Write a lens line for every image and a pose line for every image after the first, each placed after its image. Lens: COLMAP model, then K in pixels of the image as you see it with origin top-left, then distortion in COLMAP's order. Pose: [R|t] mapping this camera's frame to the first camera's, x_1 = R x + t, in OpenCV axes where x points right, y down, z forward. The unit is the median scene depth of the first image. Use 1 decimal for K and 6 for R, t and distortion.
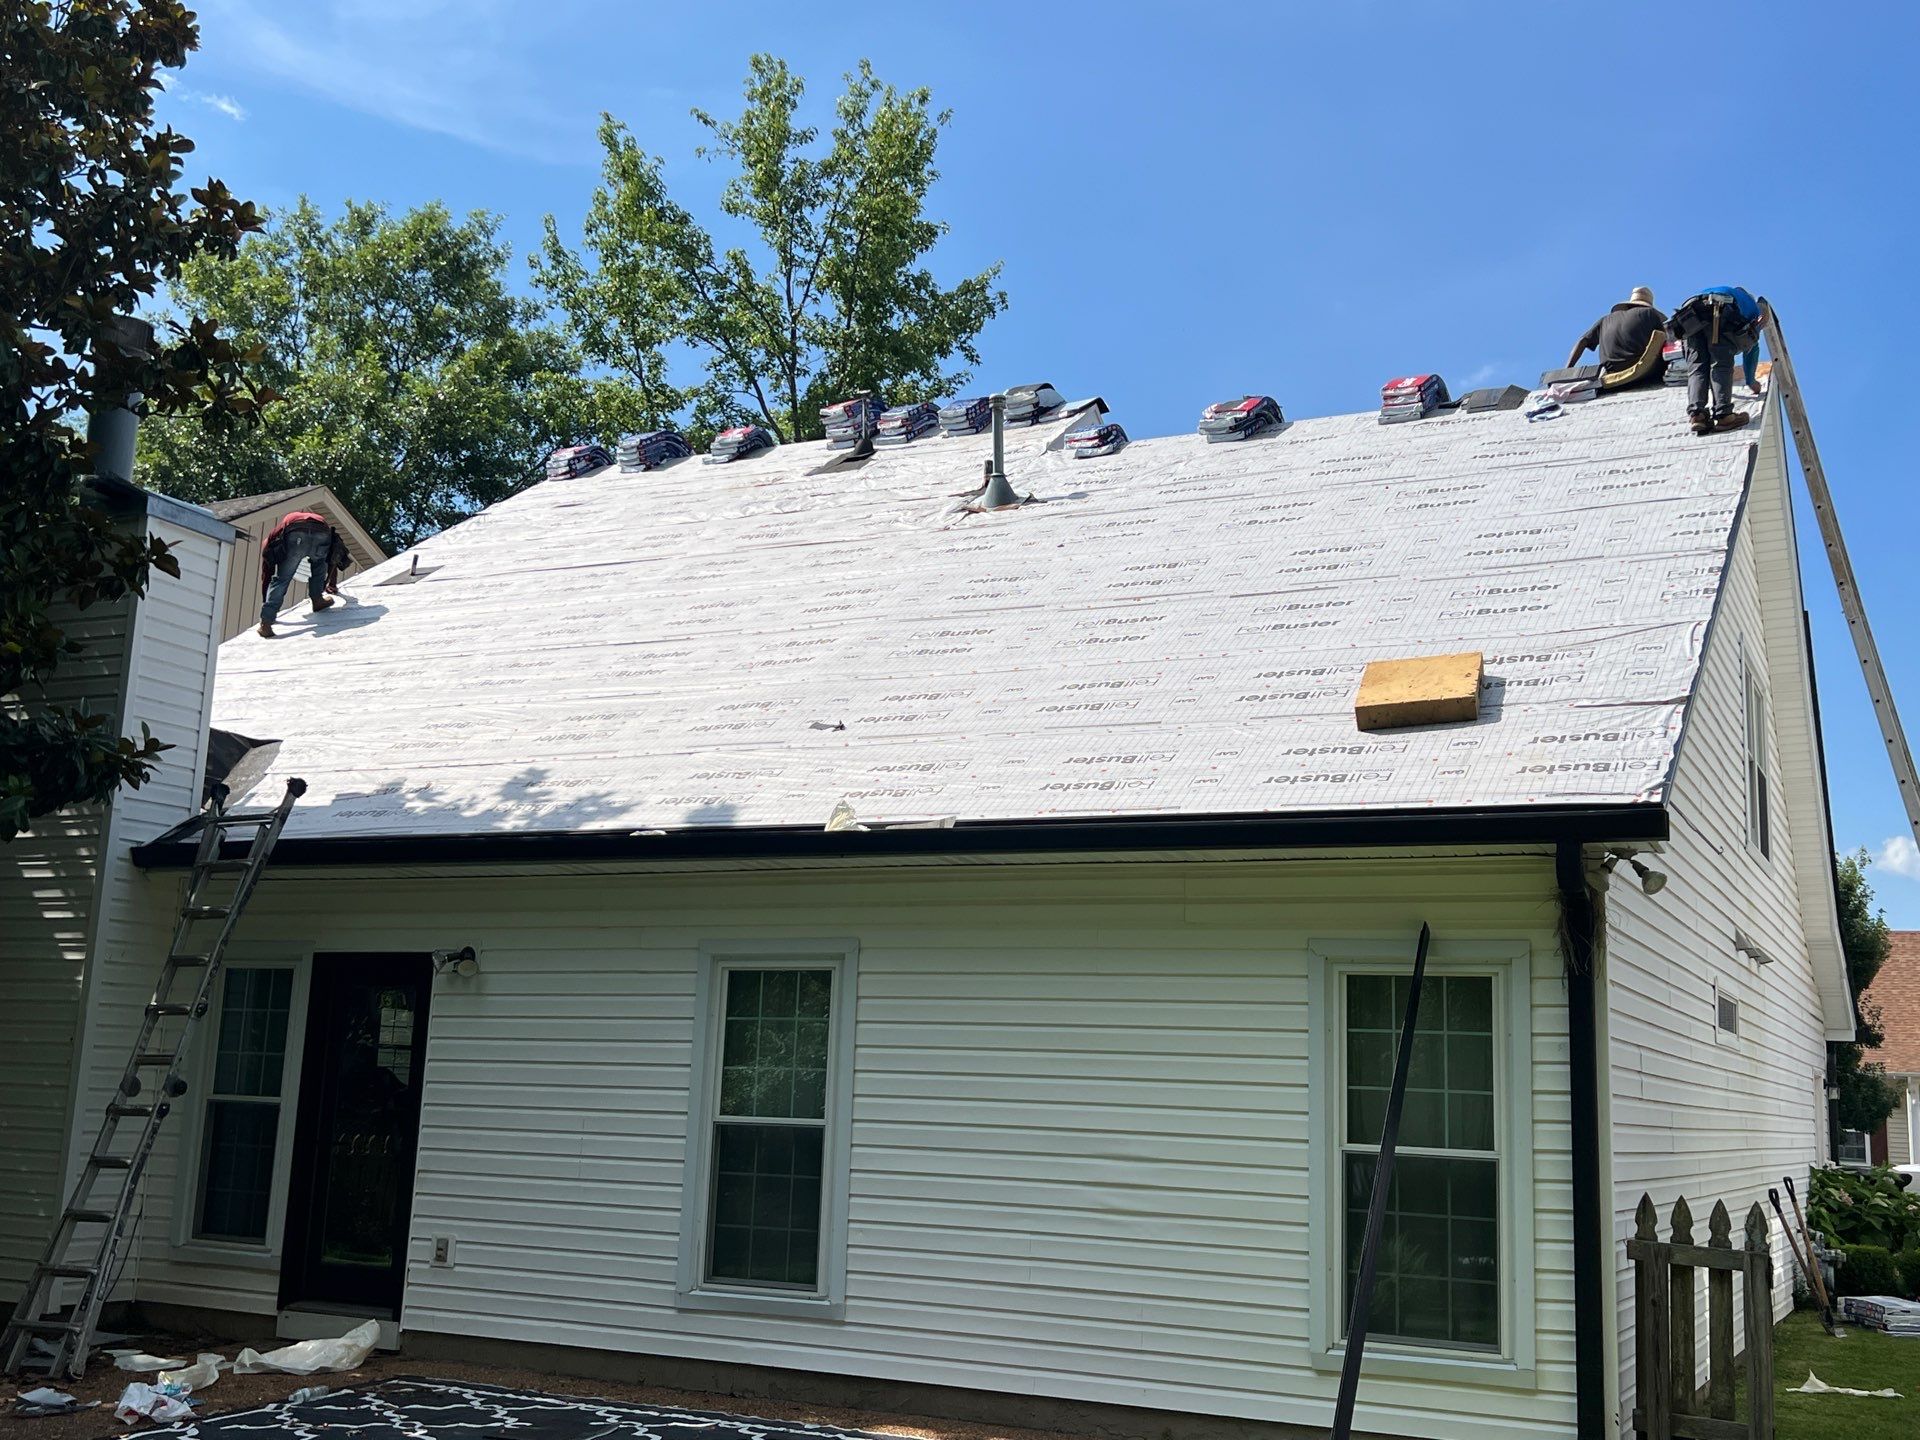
lens RADIAL K [[1972.8, 0, 965.7], [0, 1972.8, 717.3], [0, 0, 1]] dist [0.067267, 0.000000]
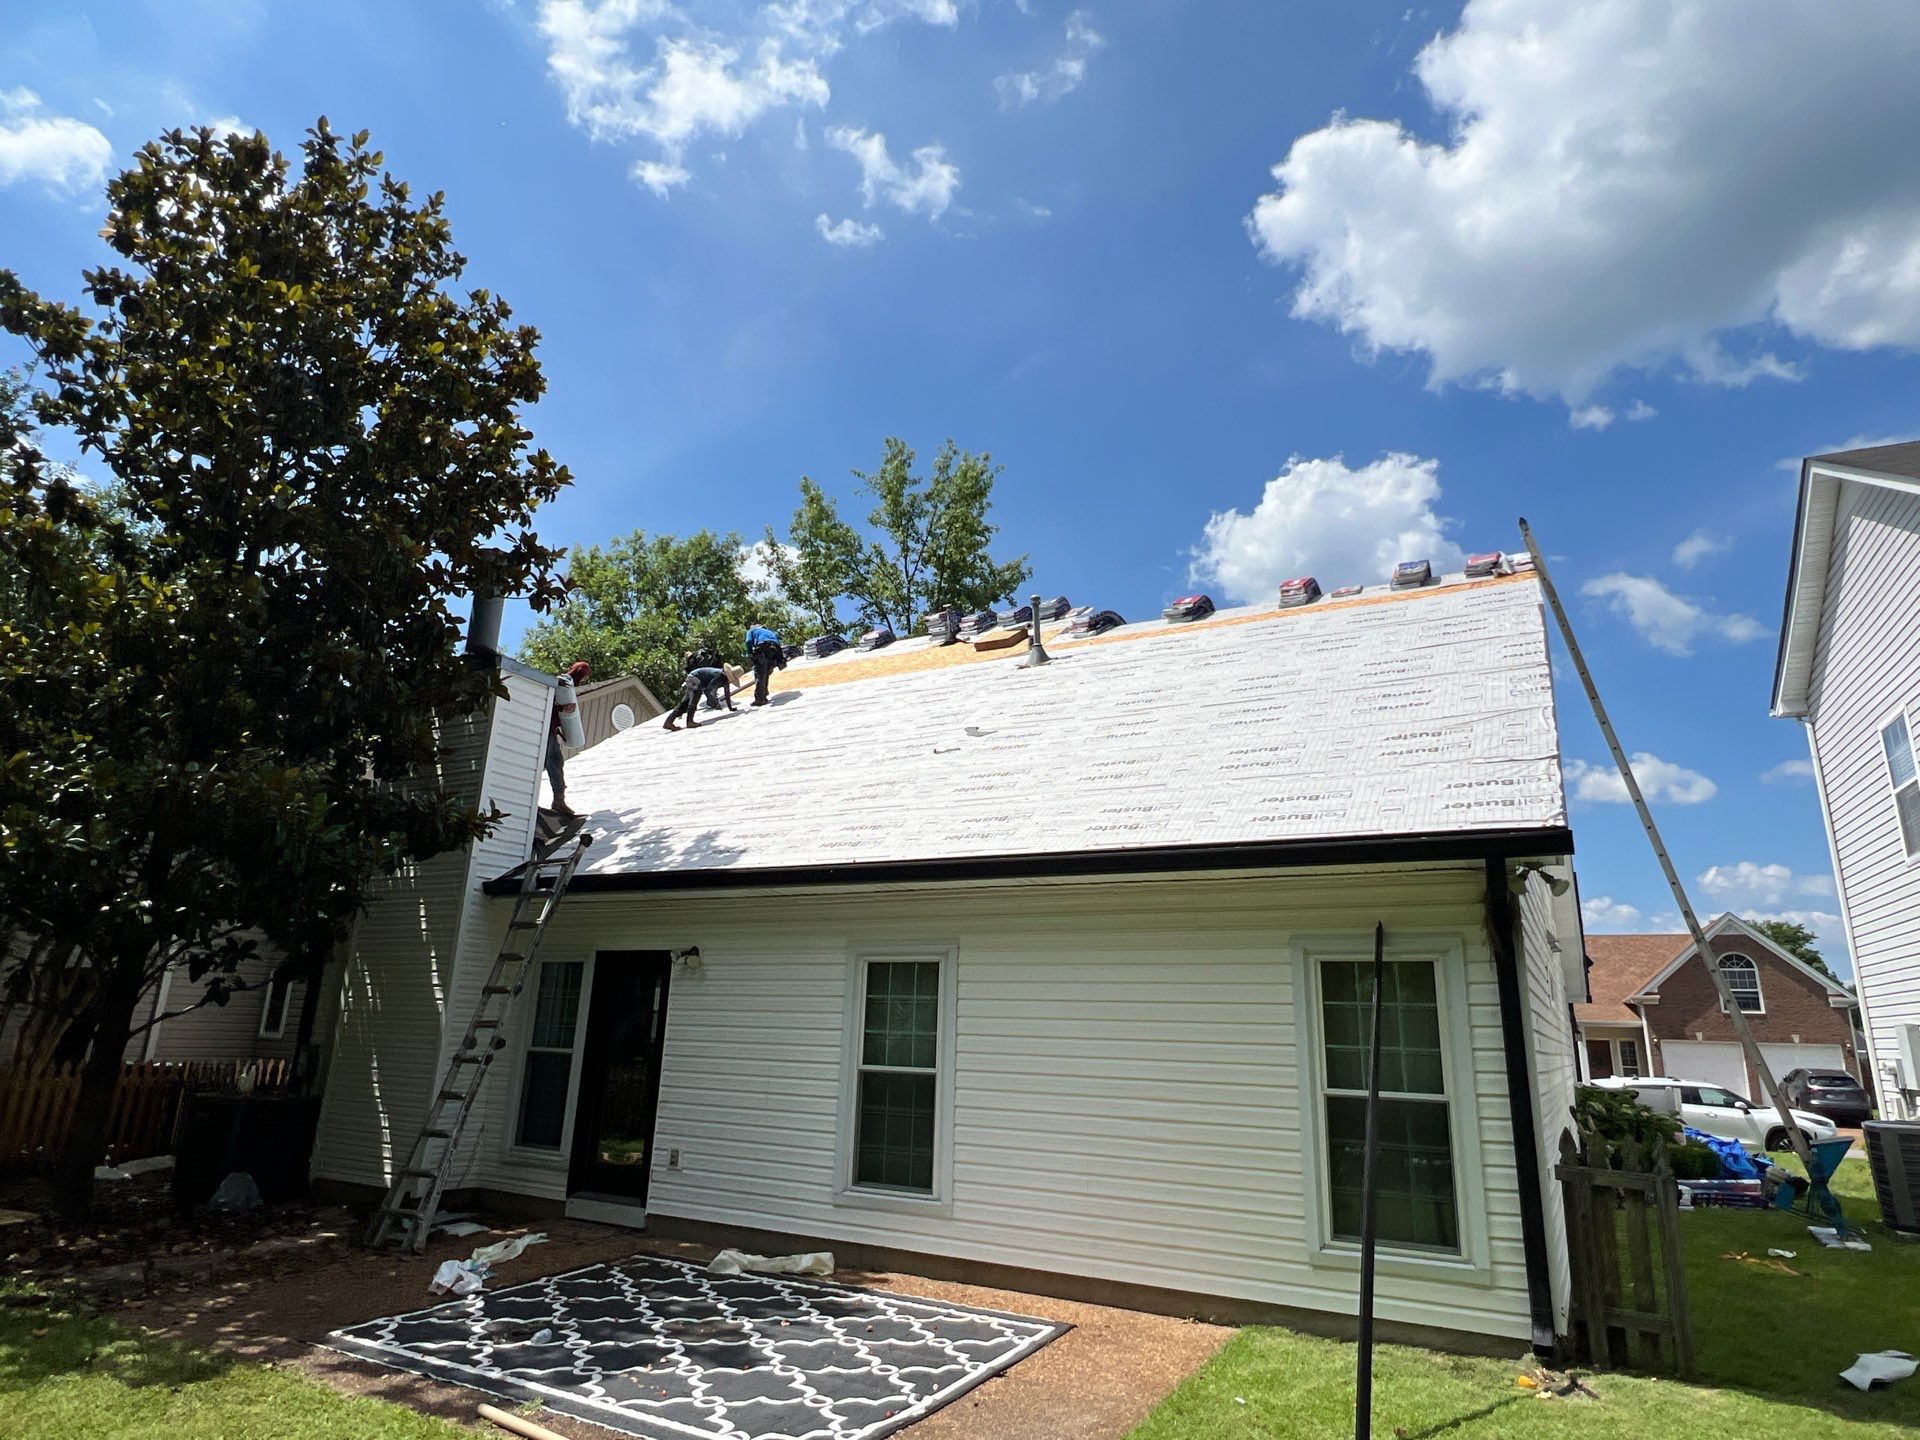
lens RADIAL K [[1100.5, 0, 957.6], [0, 1100.5, 716.2], [0, 0, 1]] dist [0.001910, 0.005122]
pose [[0.998948, -0.016414, -0.042819, -0.016115], [0.012298, 0.995432, -0.094678, 0.024775], [0.044177, 0.094052, 0.994587, 0.175817]]
